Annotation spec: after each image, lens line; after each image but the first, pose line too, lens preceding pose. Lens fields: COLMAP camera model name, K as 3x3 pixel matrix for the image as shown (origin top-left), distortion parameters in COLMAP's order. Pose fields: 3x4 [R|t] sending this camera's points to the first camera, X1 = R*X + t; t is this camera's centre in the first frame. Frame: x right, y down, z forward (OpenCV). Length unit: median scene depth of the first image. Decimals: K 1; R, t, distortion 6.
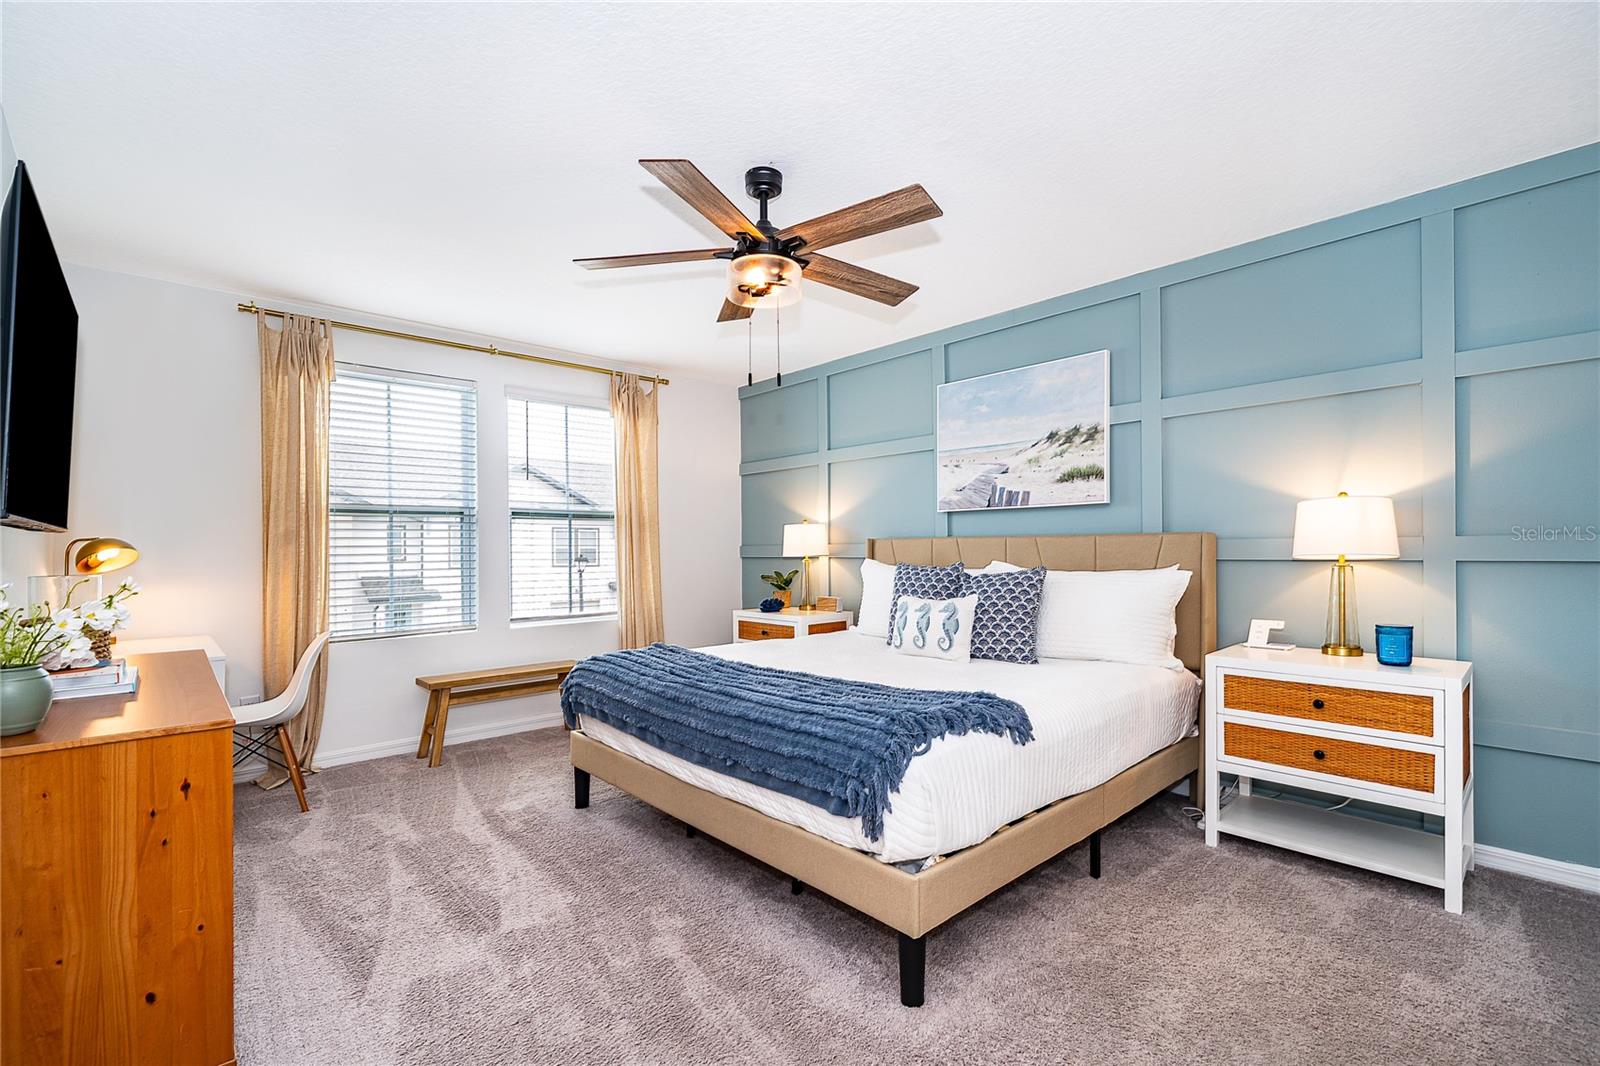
lens RADIAL K [[703.6, 0, 811.7], [0, 703.6, 545.0], [0, 0, 1]] dist [-0.000066, 0.000892]
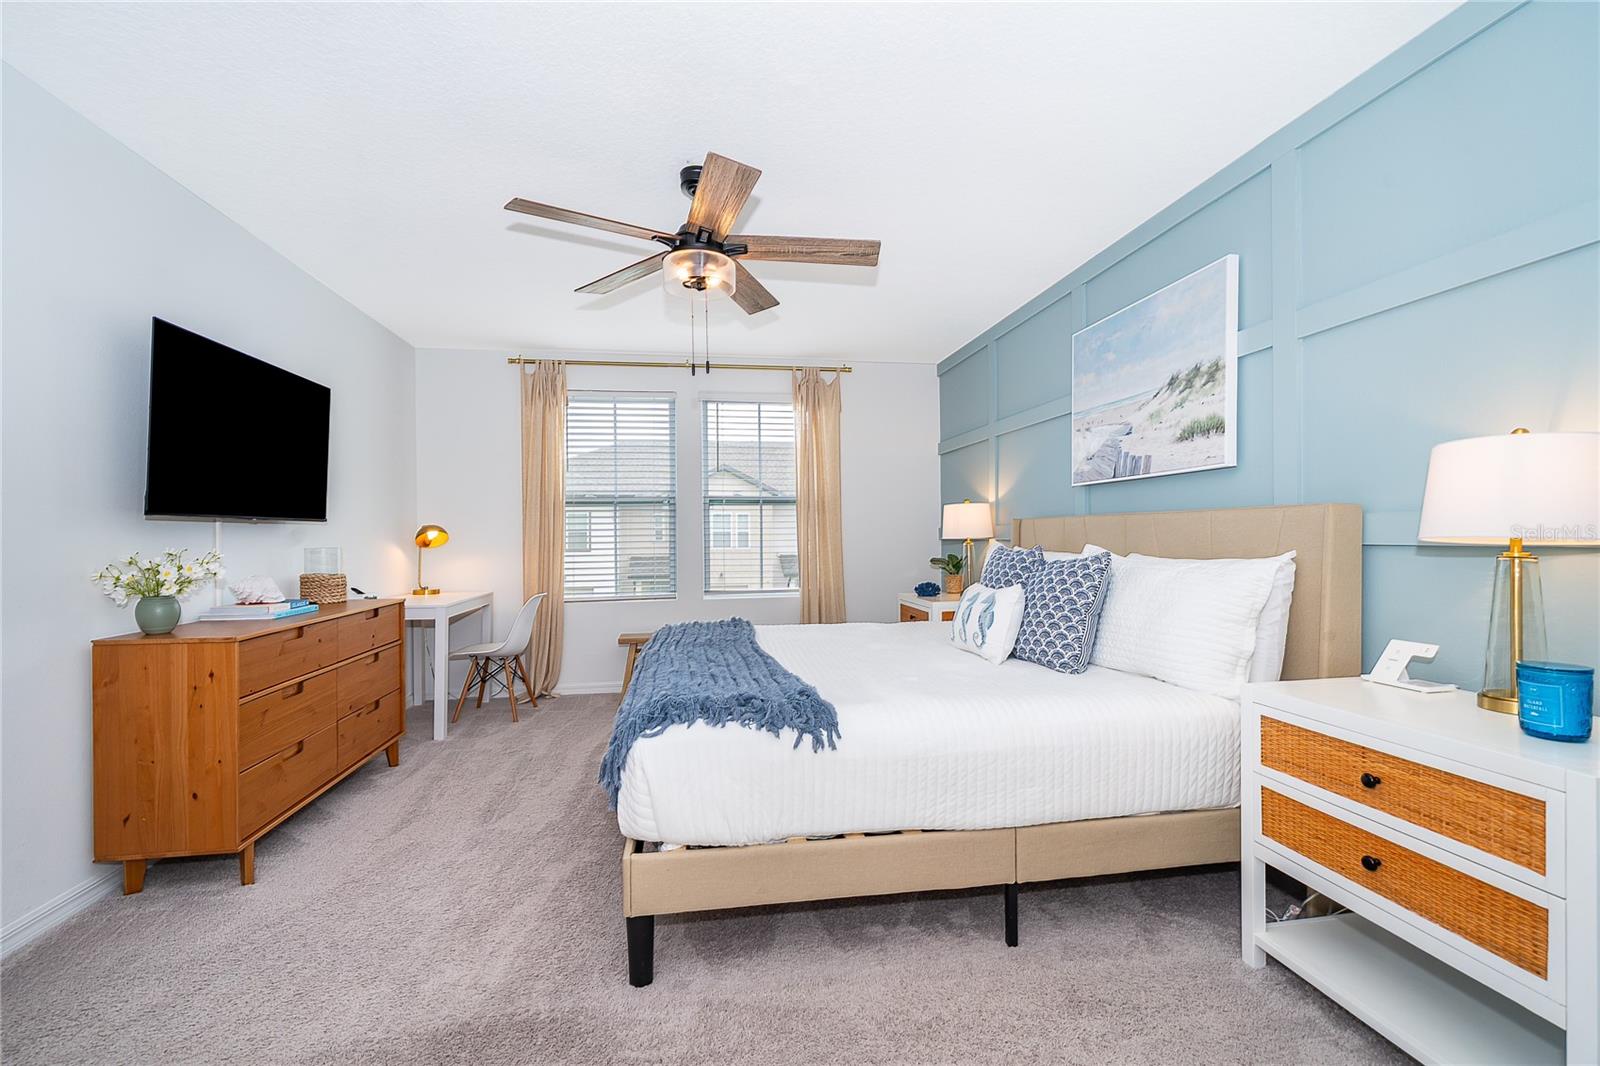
lens RADIAL K [[703.6, 0, 812.0], [0, 703.6, 530.4], [0, 0, 1]] dist [-0.000066, 0.000892]
pose [[0.831230, -0.003474, -0.555918, 0.459491], [0.005860, 0.999980, 0.002514, 0.002639], [0.555898, -0.005348, 0.831233, 0.154684]]
